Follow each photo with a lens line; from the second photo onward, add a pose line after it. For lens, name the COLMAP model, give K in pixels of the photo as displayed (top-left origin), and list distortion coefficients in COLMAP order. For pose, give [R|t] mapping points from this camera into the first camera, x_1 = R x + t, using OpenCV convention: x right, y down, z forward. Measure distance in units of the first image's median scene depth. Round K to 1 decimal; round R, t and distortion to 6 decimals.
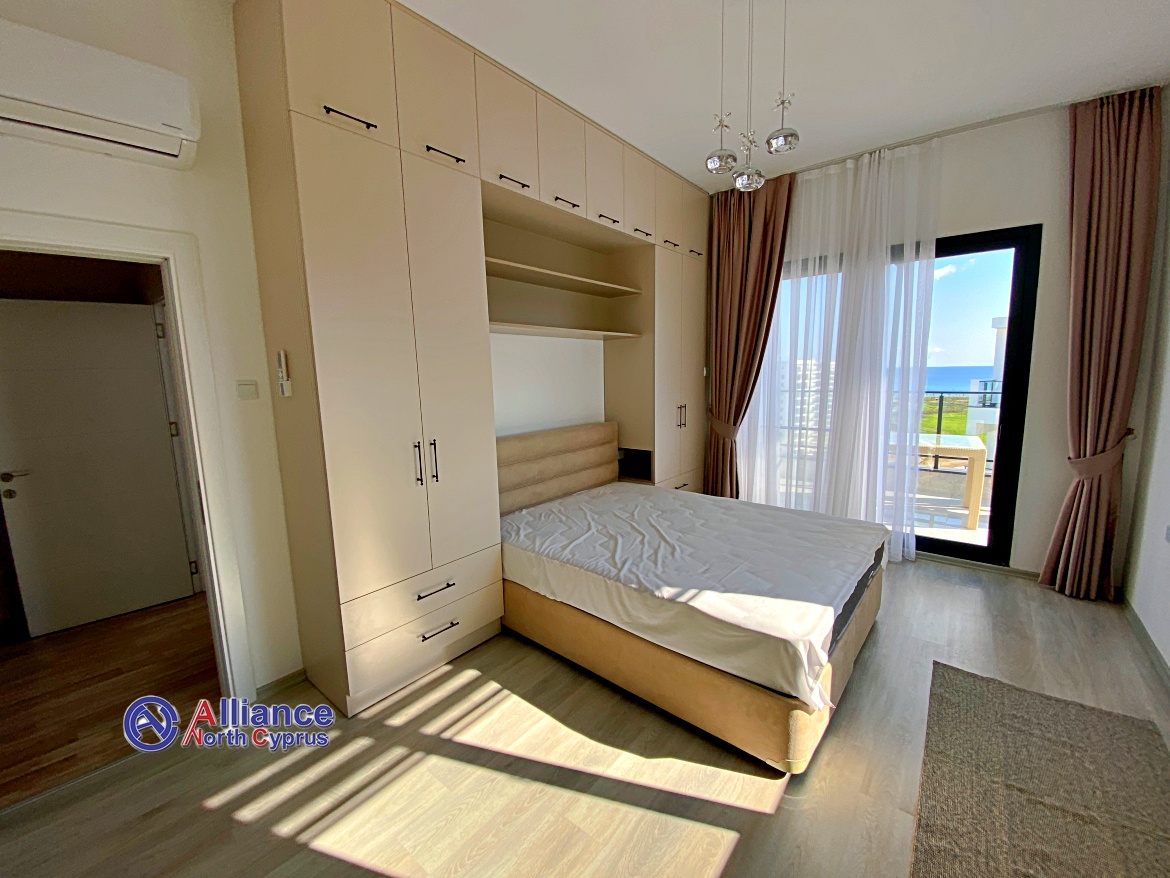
lens RADIAL K [[472.4, 0, 586.7], [0, 472.4, 432.6], [0, 0, 1]] dist [0.044138, -0.033924]
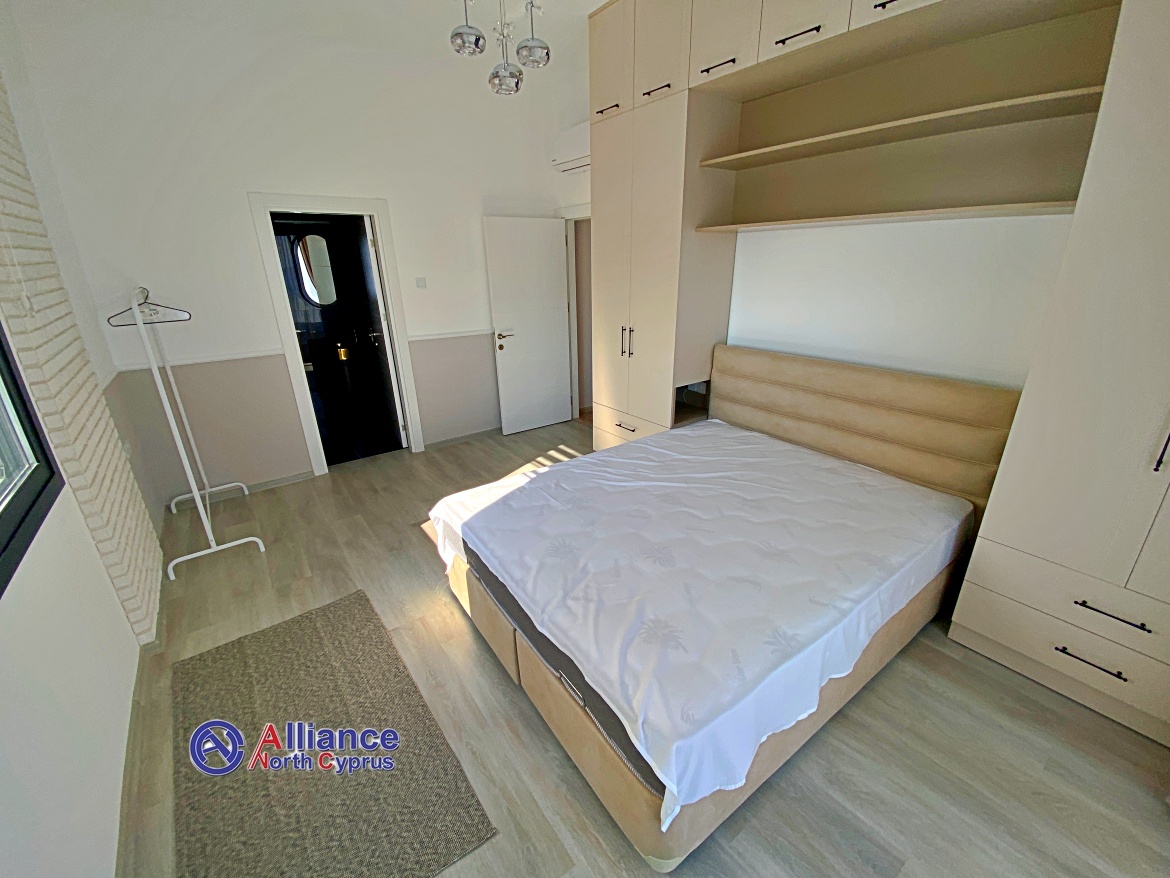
lens RADIAL K [[472.4, 0, 586.7], [0, 472.4, 432.6], [0, 0, 1]] dist [0.044138, -0.033924]
pose [[-0.243129, 0.353533, -0.903274, 0.961698], [-0.105318, 0.916089, 0.386896, -0.200639], [0.964260, 0.189196, -0.185494, 1.020883]]
